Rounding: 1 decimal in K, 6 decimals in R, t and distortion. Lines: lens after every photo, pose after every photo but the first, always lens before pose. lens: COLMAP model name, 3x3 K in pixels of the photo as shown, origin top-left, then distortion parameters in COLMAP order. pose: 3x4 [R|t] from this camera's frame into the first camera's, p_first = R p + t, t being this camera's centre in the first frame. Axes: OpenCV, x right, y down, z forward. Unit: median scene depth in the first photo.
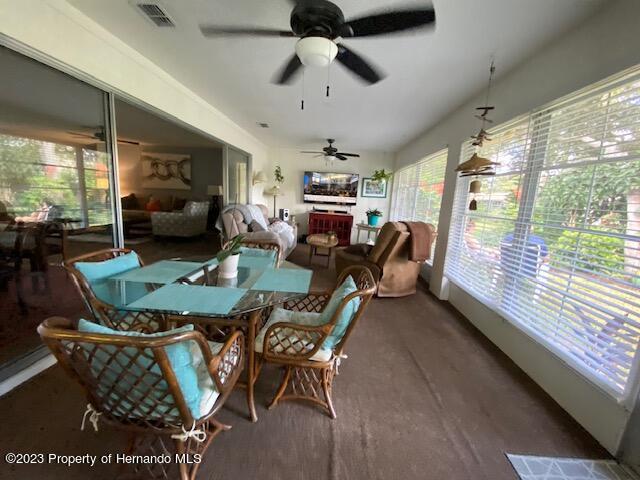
lens RADIAL K [[260.3, 0, 316.0], [0, 260.3, 240.9], [0, 0, 1]] dist [0.000714, -0.010315]
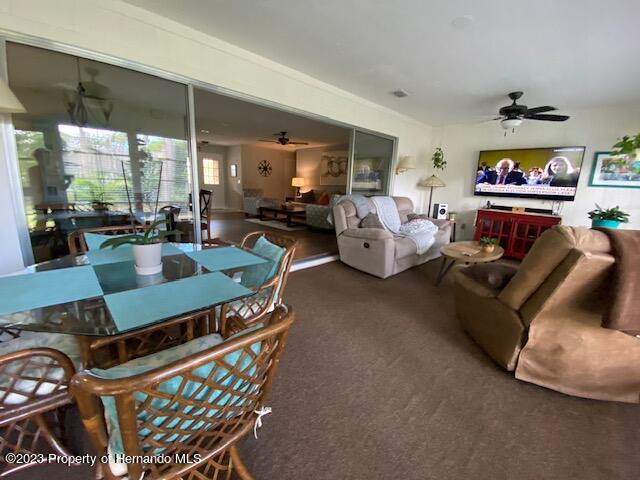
lens RADIAL K [[260.3, 0, 318.0], [0, 260.3, 241.6], [0, 0, 1]] dist [0.000714, -0.010315]
pose [[0.741310, 0.111783, -0.661788, 0.132707], [-0.105687, 0.993173, 0.049371, -0.013146], [0.662789, 0.033344, 0.748063, 0.199304]]
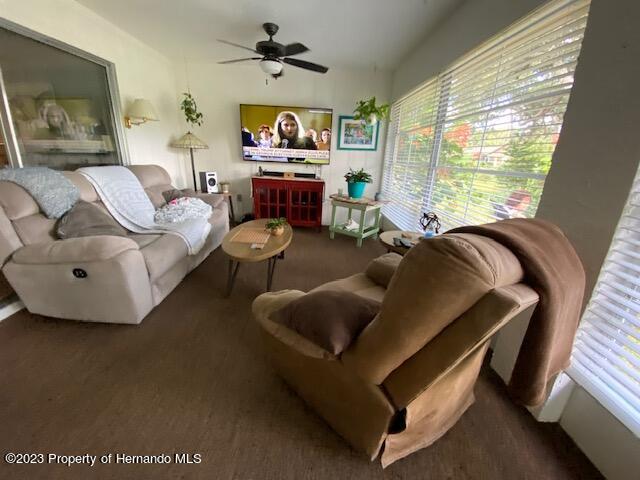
lens RADIAL K [[260.3, 0, 319.7], [0, 260.3, 245.5], [0, 0, 1]] dist [0.000714, -0.010315]
pose [[0.995760, -0.044613, 0.080444, 0.078049], [0.030467, 0.985111, 0.169196, -0.053406], [-0.086795, -0.166028, 0.982294, 0.384957]]
